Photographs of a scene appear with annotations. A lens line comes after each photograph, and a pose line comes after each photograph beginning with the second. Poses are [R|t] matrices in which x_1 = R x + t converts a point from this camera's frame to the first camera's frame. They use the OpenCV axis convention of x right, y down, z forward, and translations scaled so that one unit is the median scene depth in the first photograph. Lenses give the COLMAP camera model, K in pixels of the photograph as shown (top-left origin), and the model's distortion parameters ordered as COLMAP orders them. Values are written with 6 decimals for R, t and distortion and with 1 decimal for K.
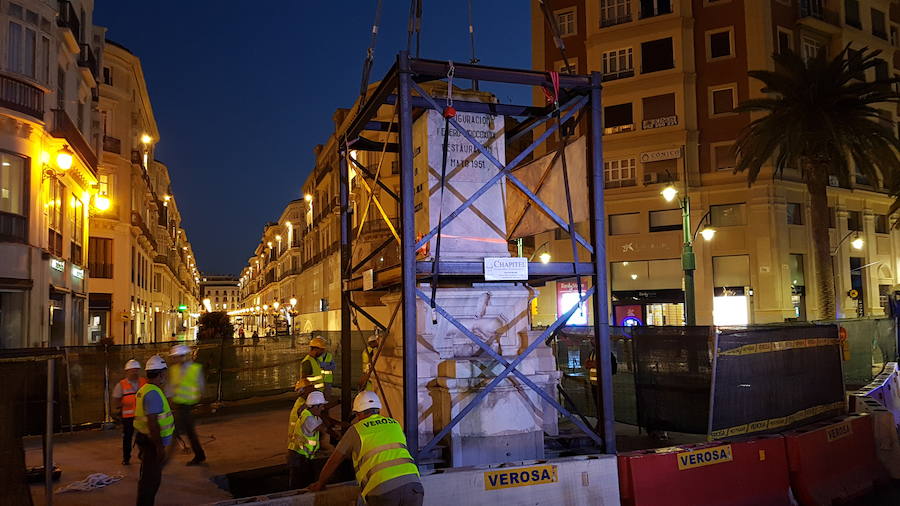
lens RADIAL K [[698.6, 0, 455.0], [0, 698.6, 276.0], [0, 0, 1]] dist [0.082906, -0.151605]
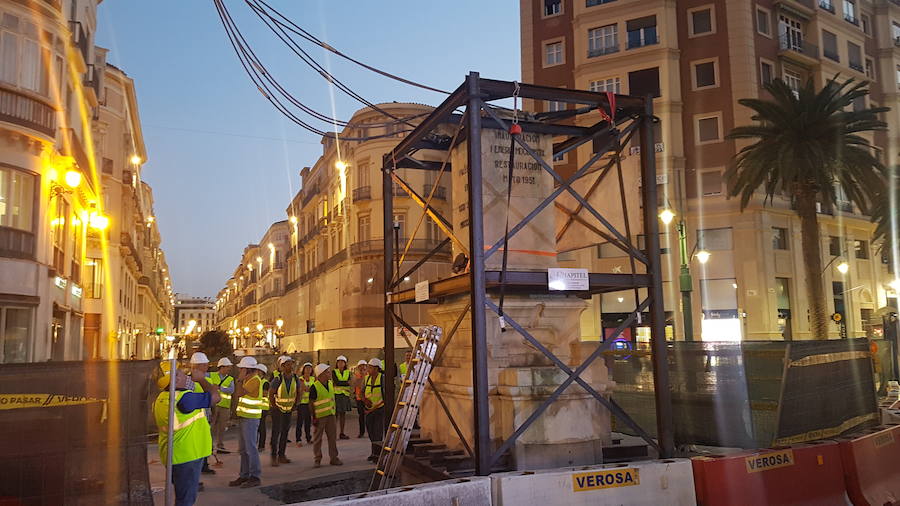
lens RADIAL K [[698.6, 0, 453.7], [0, 698.6, 263.8], [0, 0, 1]] dist [0.082906, -0.151605]
pose [[0.999558, 0.006500, 0.029002, -0.032808], [-0.005007, 0.998672, -0.051270, 0.005145], [-0.029296, 0.051102, 0.998264, -0.008101]]
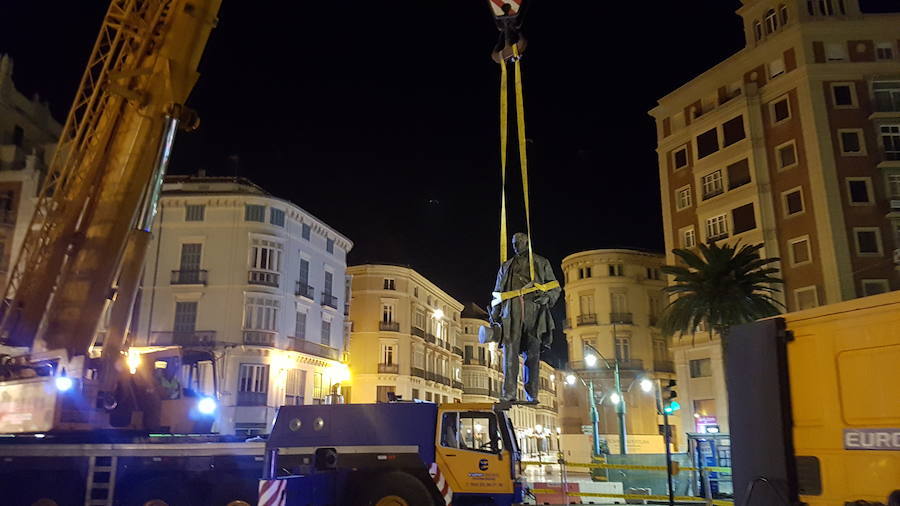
lens RADIAL K [[698.6, 0, 428.5], [0, 698.6, 260.1], [0, 0, 1]] dist [0.082906, -0.151605]
pose [[0.802635, -0.129727, -0.582192, 0.926329], [0.020163, 0.981406, -0.190883, -0.052978], [0.596129, 0.141471, 0.790327, -0.394666]]
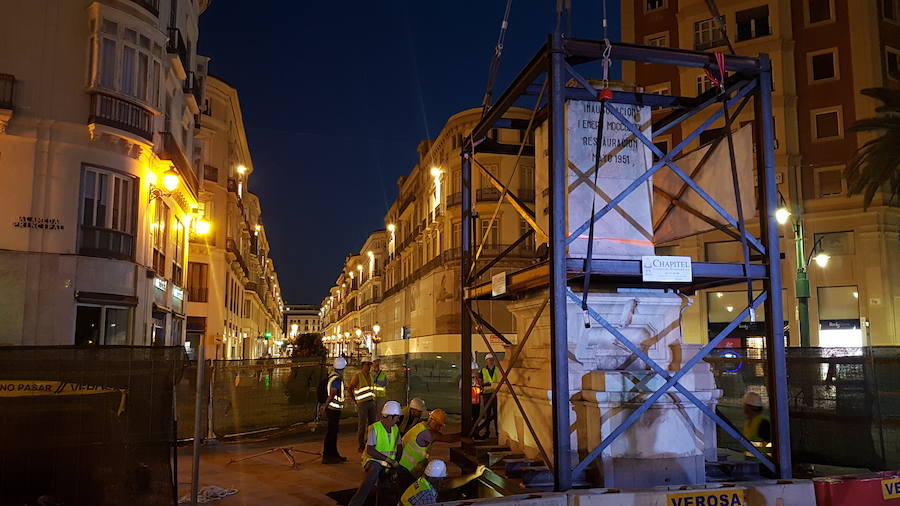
lens RADIAL K [[698.6, 0, 464.1], [0, 698.6, 283.6], [0, 0, 1]] dist [0.082906, -0.151605]
pose [[0.995438, 0.010685, -0.094814, -0.025190], [-0.014036, 0.999298, -0.034744, 0.011037], [0.094376, 0.035917, 0.994889, 0.021579]]
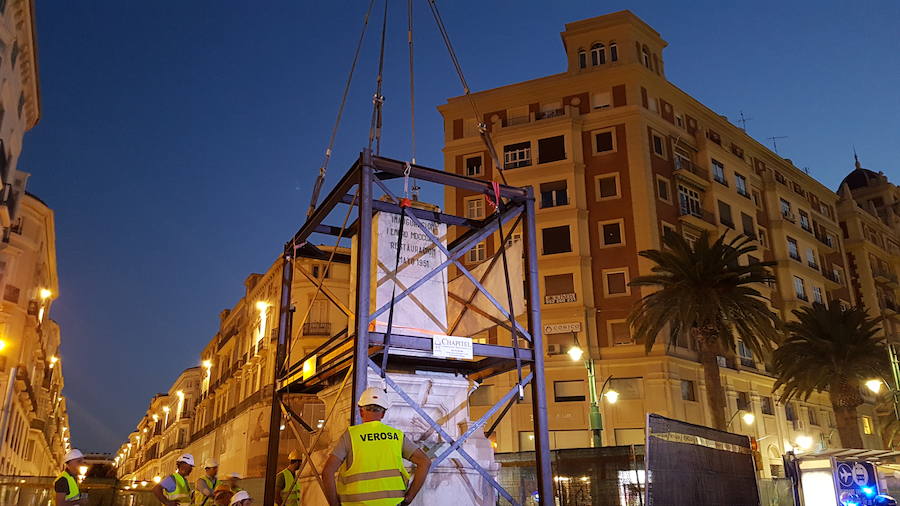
lens RADIAL K [[698.6, 0, 440.8], [0, 698.6, 270.7], [0, 0, 1]] dist [0.082906, -0.151605]
pose [[0.992148, 0.055711, 0.111976, -0.017668], [-0.024461, 0.964455, -0.263111, 0.039858], [-0.122654, 0.258306, 0.958245, -0.009262]]
